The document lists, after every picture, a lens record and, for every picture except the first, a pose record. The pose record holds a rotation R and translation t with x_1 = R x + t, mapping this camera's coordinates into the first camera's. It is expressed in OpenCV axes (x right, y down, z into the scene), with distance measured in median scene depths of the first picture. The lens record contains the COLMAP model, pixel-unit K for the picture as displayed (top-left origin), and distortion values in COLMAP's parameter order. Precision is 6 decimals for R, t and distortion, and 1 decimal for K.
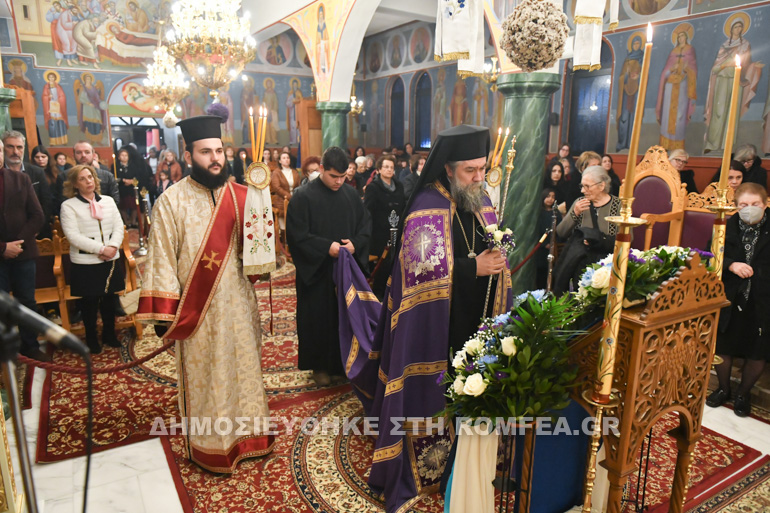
lens RADIAL K [[515.9, 0, 385.0], [0, 515.9, 256.5], [0, 0, 1]] dist [-0.010598, -0.001426]
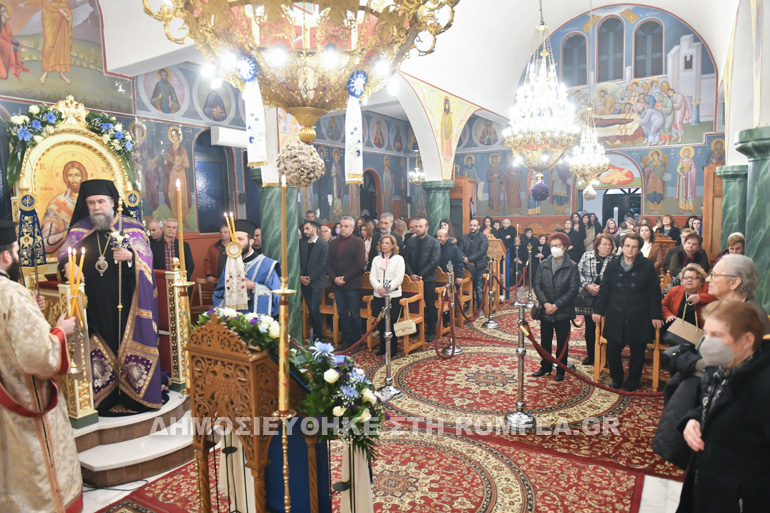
lens RADIAL K [[515.9, 0, 385.0], [0, 515.9, 256.5], [0, 0, 1]] dist [-0.010598, -0.001426]
pose [[0.473879, 0.064155, -0.878250, 0.302309], [-0.166131, 0.985946, -0.017618, -0.032463], [0.864777, 0.154253, 0.477877, 0.094942]]
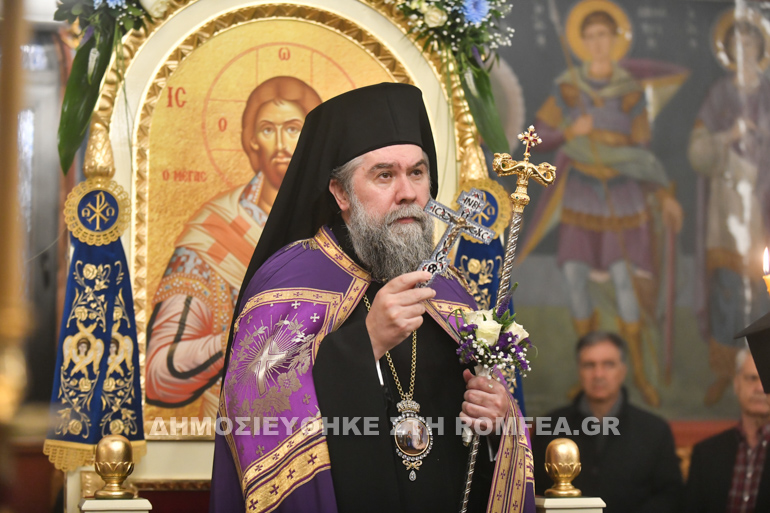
lens RADIAL K [[1794.5, 0, 385.0], [0, 1794.5, 256.5], [0, 0, 1]] dist [-0.081597, -0.500794]
pose [[-0.288269, -0.096233, -0.952702, 0.188176], [-0.205790, 0.977915, -0.036511, -0.025424], [0.935175, 0.185531, -0.301706, 0.206899]]
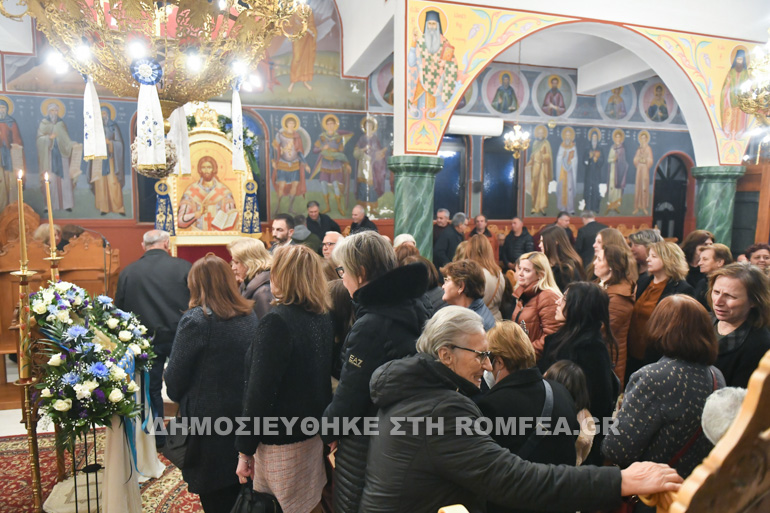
lens RADIAL K [[515.9, 0, 385.0], [0, 515.9, 256.5], [0, 0, 1]] dist [-0.010598, -0.001426]
pose [[-0.242390, 0.098336, -0.965182, 0.285439], [-0.218567, 0.963740, 0.153079, -0.092403], [0.945238, 0.248062, -0.212108, 0.357999]]
